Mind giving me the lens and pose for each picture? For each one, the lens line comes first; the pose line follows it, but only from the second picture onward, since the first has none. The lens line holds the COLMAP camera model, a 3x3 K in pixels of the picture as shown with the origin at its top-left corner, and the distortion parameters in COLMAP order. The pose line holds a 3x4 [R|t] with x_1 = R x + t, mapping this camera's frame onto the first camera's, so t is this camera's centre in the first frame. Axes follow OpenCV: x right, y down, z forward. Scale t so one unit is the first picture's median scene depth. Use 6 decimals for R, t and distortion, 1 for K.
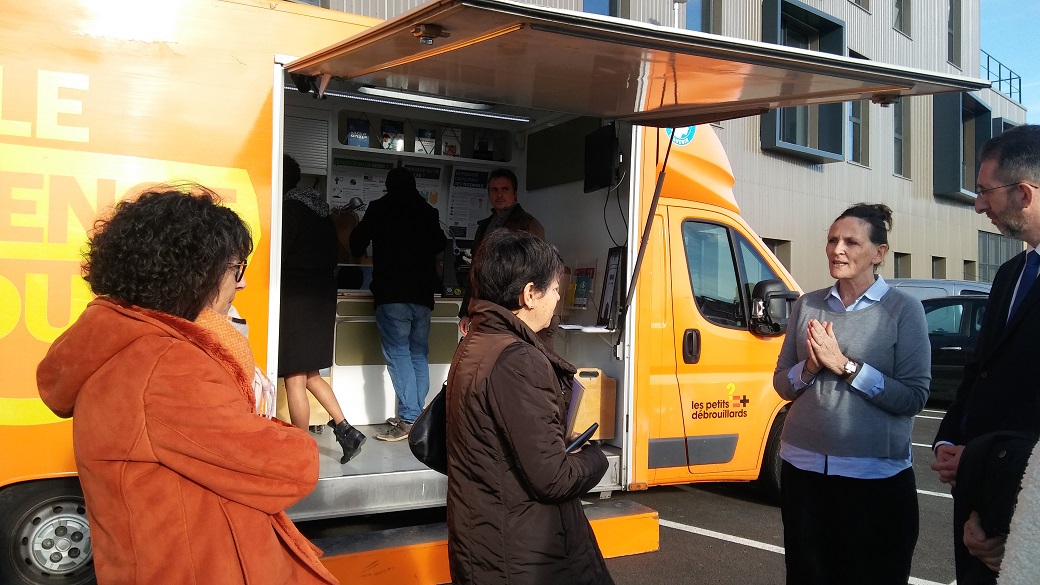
lens RADIAL K [[860.7, 0, 520.0], [0, 860.7, 292.5], [0, 0, 1]] dist [0.129945, -0.173994]
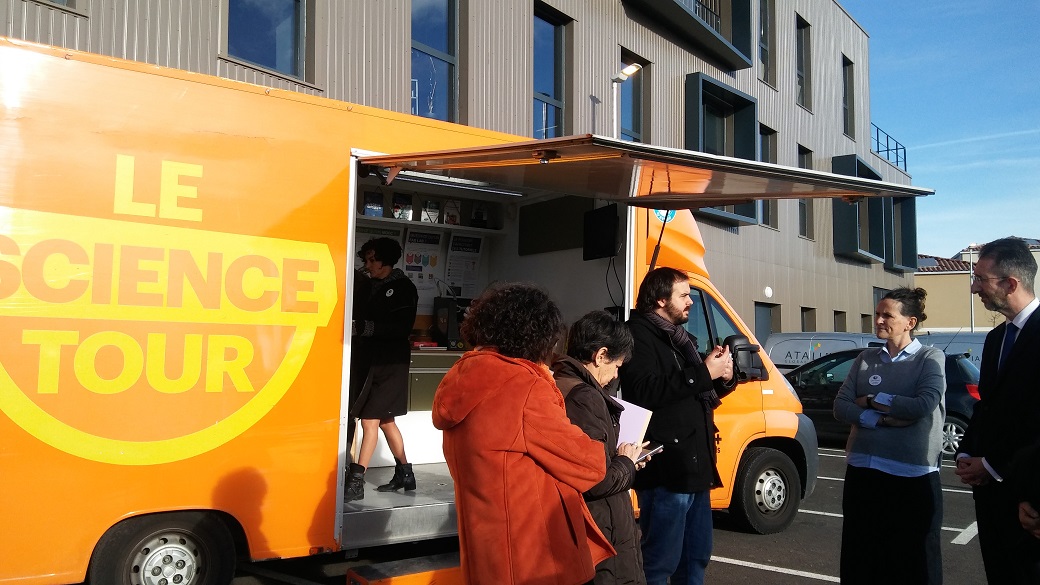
lens RADIAL K [[868.1, 0, 520.0], [0, 868.1, 292.5], [0, 0, 1]] dist [0.206299, -0.327997]
pose [[0.993589, 0.003697, 0.112995, -0.134380], [0.002929, 0.998288, -0.058413, -0.003370], [-0.113018, 0.058370, 0.991877, -0.147601]]
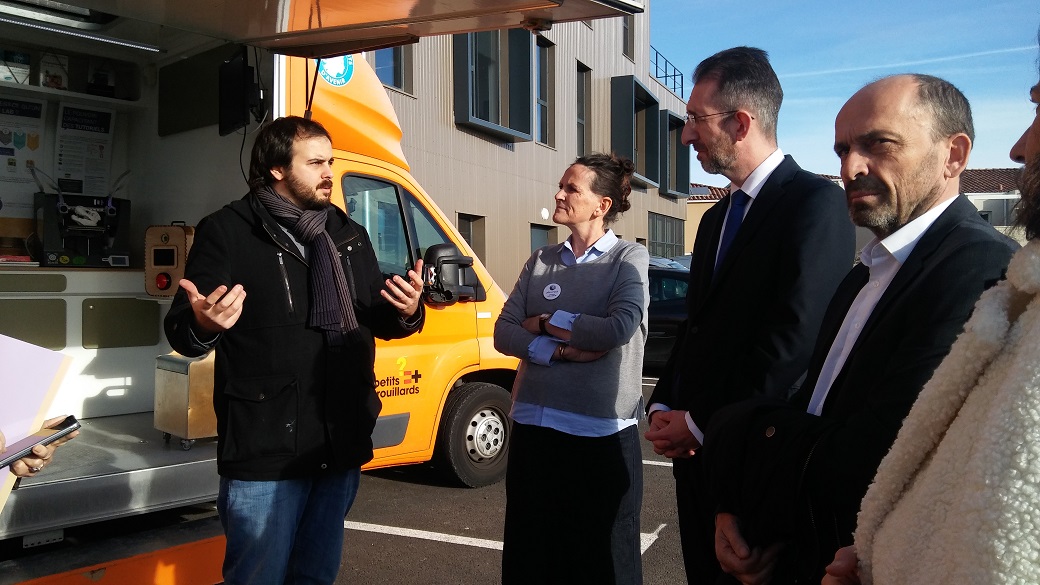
lens RADIAL K [[836.2, 0, 498.1], [0, 836.2, 293.3], [0, 0, 1]] dist [0.223211, -0.282664]
pose [[0.954878, -0.017727, 0.296468, 0.077425], [0.010865, 0.999634, 0.024778, 0.016004], [-0.296799, -0.020439, 0.954721, 0.127603]]
